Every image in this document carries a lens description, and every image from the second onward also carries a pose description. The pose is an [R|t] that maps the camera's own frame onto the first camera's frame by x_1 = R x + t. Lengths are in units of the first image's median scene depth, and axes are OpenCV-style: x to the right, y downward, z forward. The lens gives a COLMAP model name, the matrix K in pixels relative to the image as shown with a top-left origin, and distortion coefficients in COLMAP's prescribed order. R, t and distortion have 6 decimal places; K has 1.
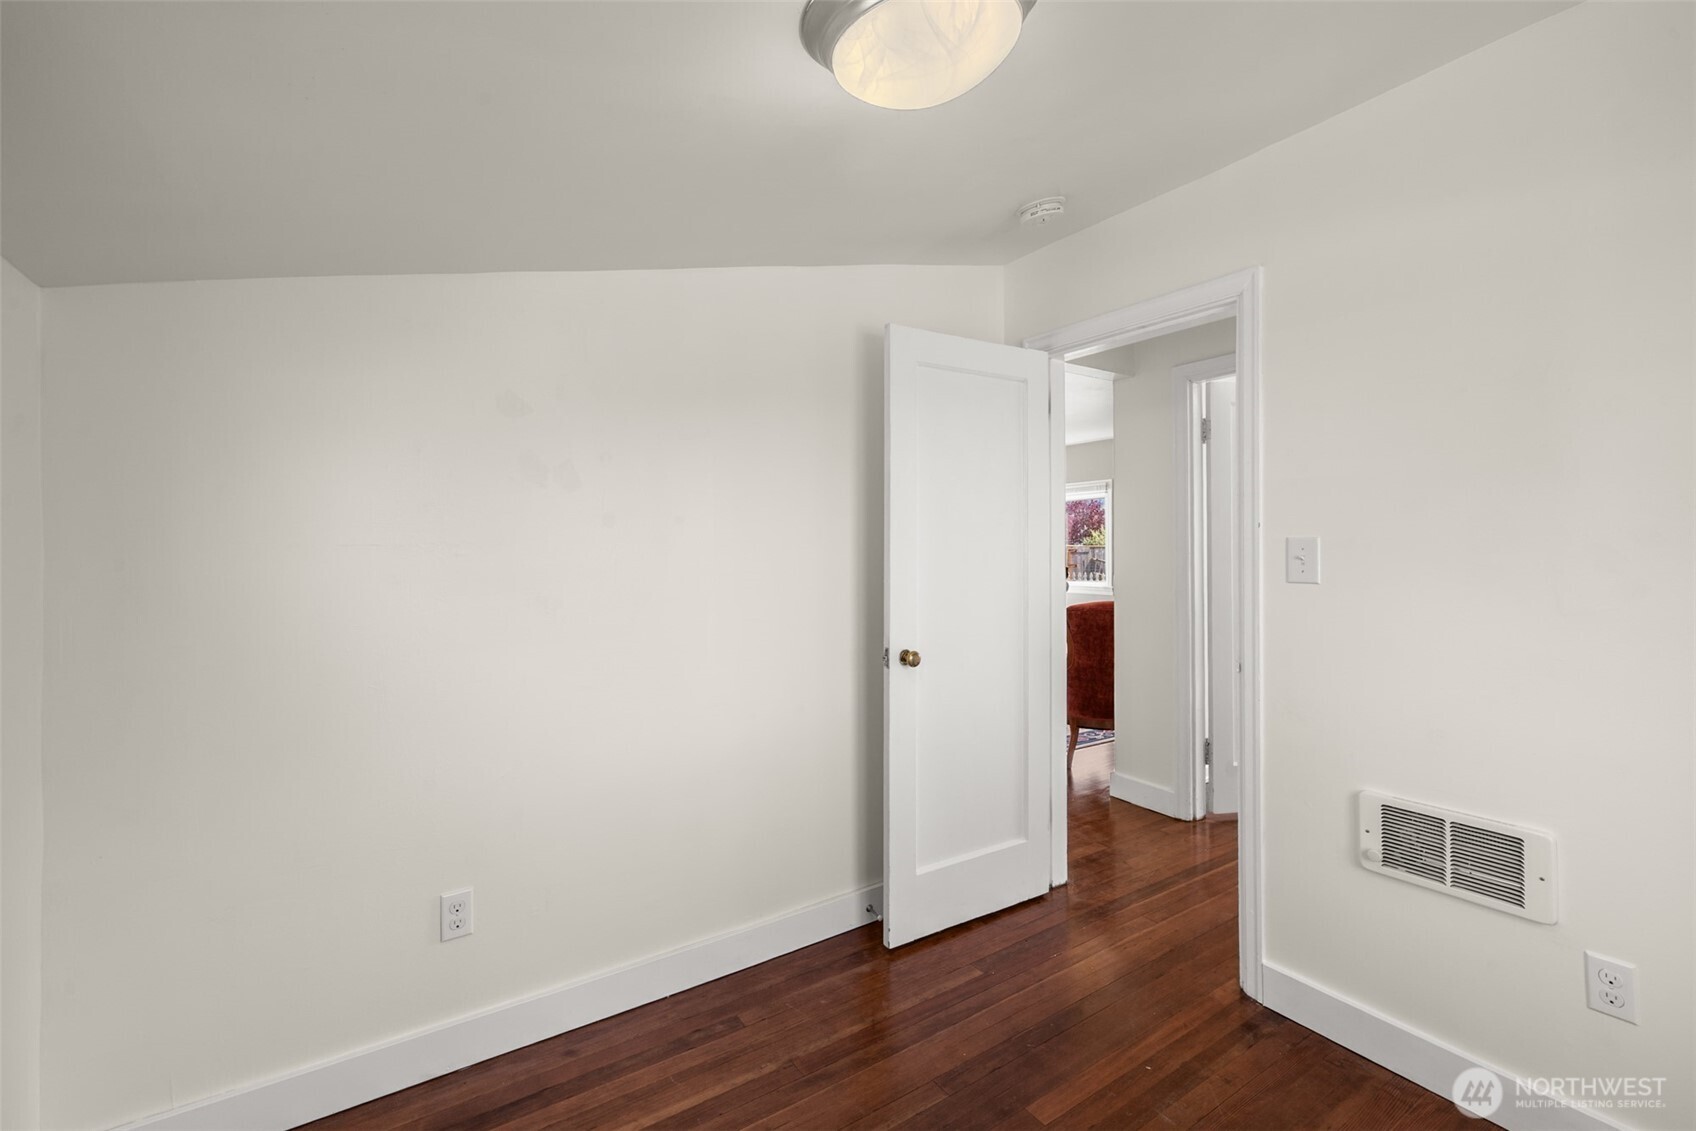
lens RADIAL K [[711.2, 0, 841.6], [0, 711.2, 540.6], [0, 0, 1]] dist [0.001391, 0.000280]
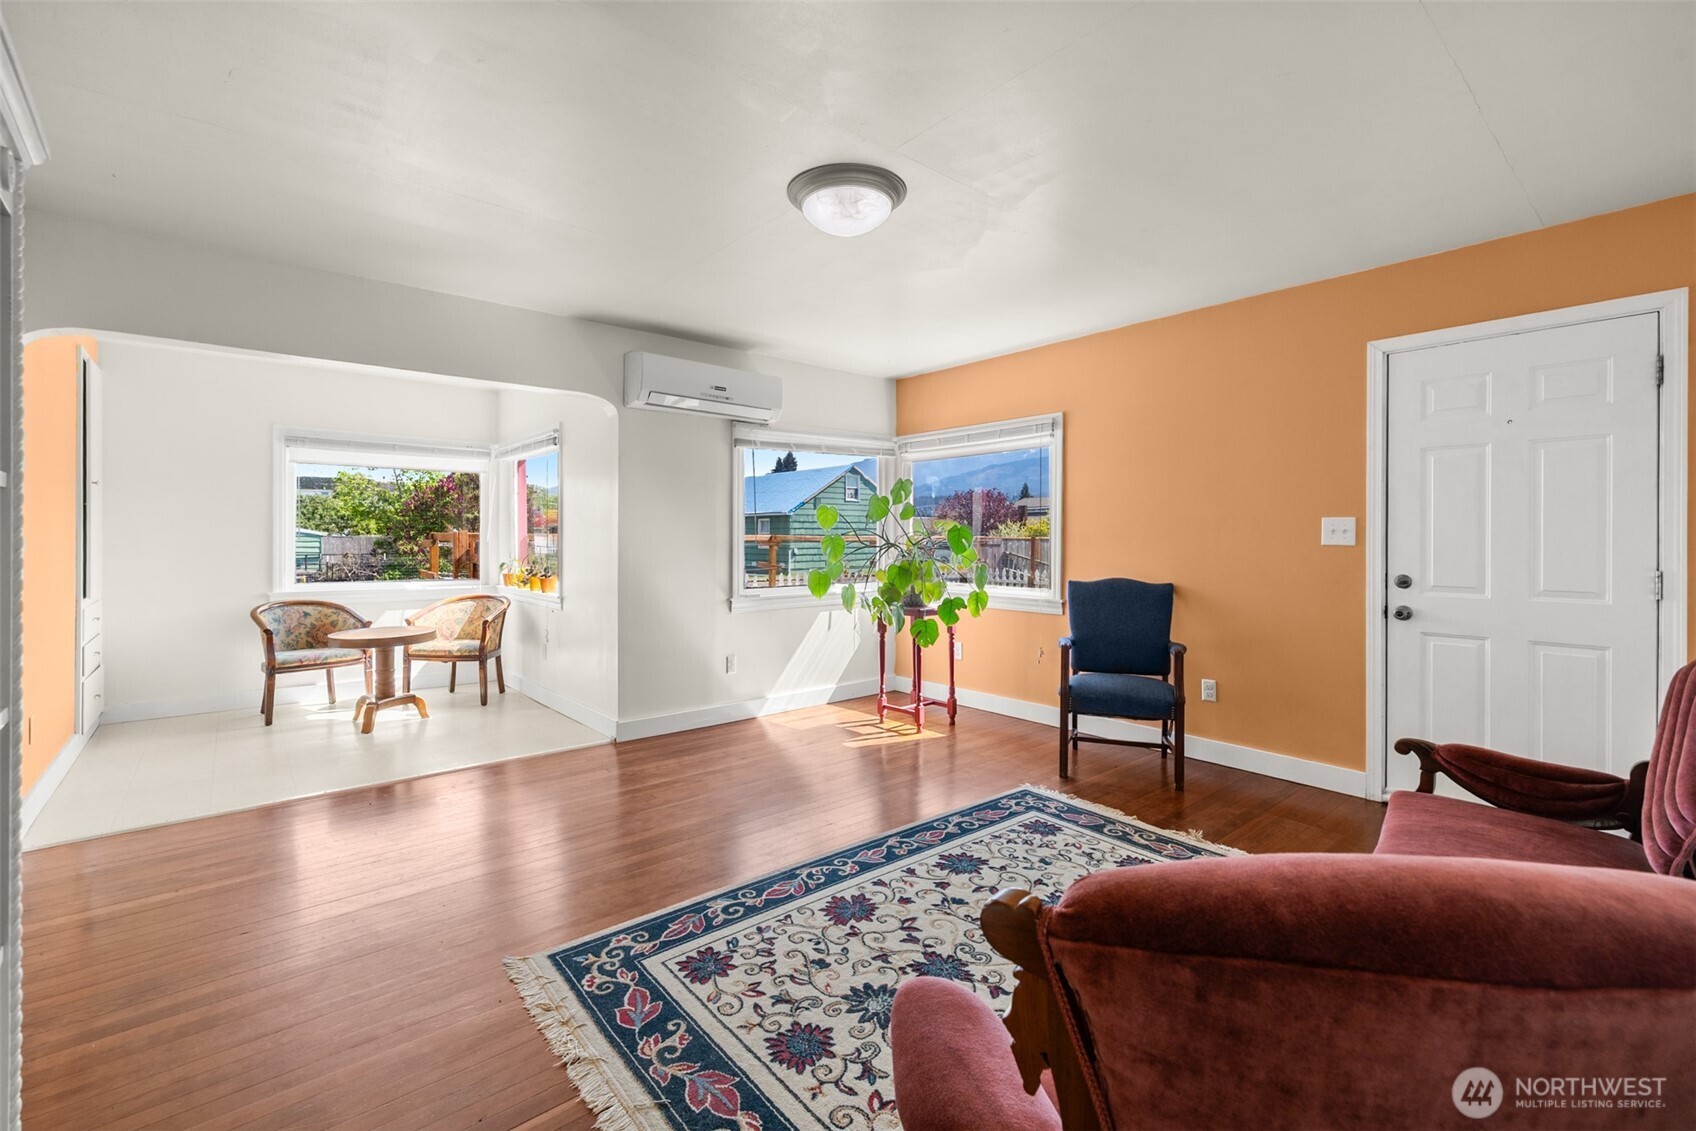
lens RADIAL K [[727.2, 0, 840.3], [0, 727.2, 531.1], [0, 0, 1]] dist [0.000382, -0.000271]
pose [[0.992407, 0.009189, 0.122655, 0.146260], [-0.009264, 0.999957, 0.000042, 0.005473], [-0.122649, -0.001178, 0.992449, 0.473292]]
